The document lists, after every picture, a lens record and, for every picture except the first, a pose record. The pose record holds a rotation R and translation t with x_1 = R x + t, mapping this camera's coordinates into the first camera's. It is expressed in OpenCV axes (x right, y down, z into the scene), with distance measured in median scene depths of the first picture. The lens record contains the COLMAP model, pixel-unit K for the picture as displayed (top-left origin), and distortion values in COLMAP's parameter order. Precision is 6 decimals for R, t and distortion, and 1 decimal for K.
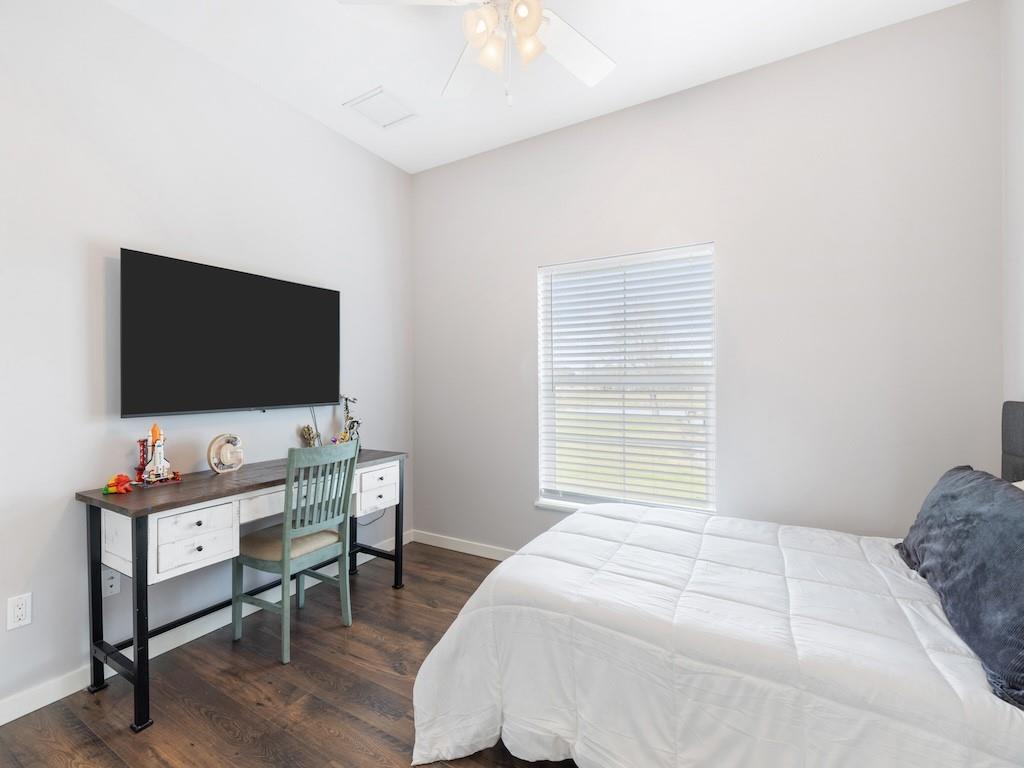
lens RADIAL K [[462.3, 0, 512.0], [0, 462.3, 384.0], [0, 0, 1]] dist [0.001935, 0.000121]
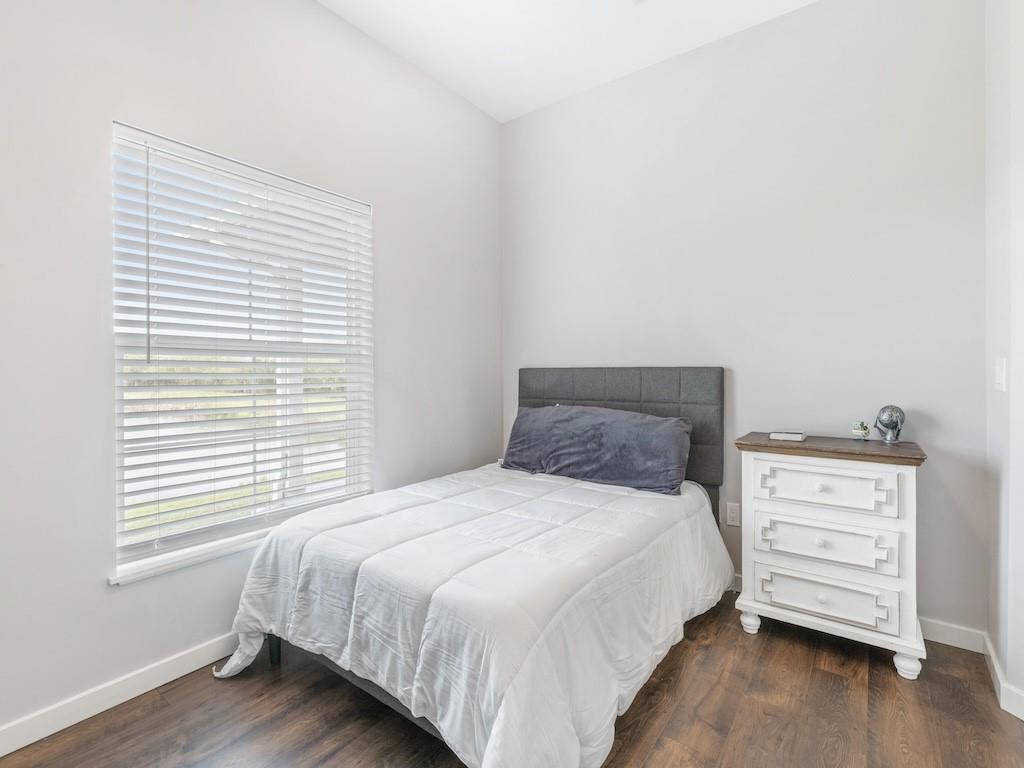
lens RADIAL K [[479.7, 0, 508.1], [0, 479.7, 380.2], [0, 0, 1]] dist [-0.011519, 0.000118]
pose [[0.131812, -0.016304, 0.991141, -0.633022], [0.017940, 0.999740, 0.014060, 0.053687], [-0.991112, 0.015927, 0.132070, 0.752996]]
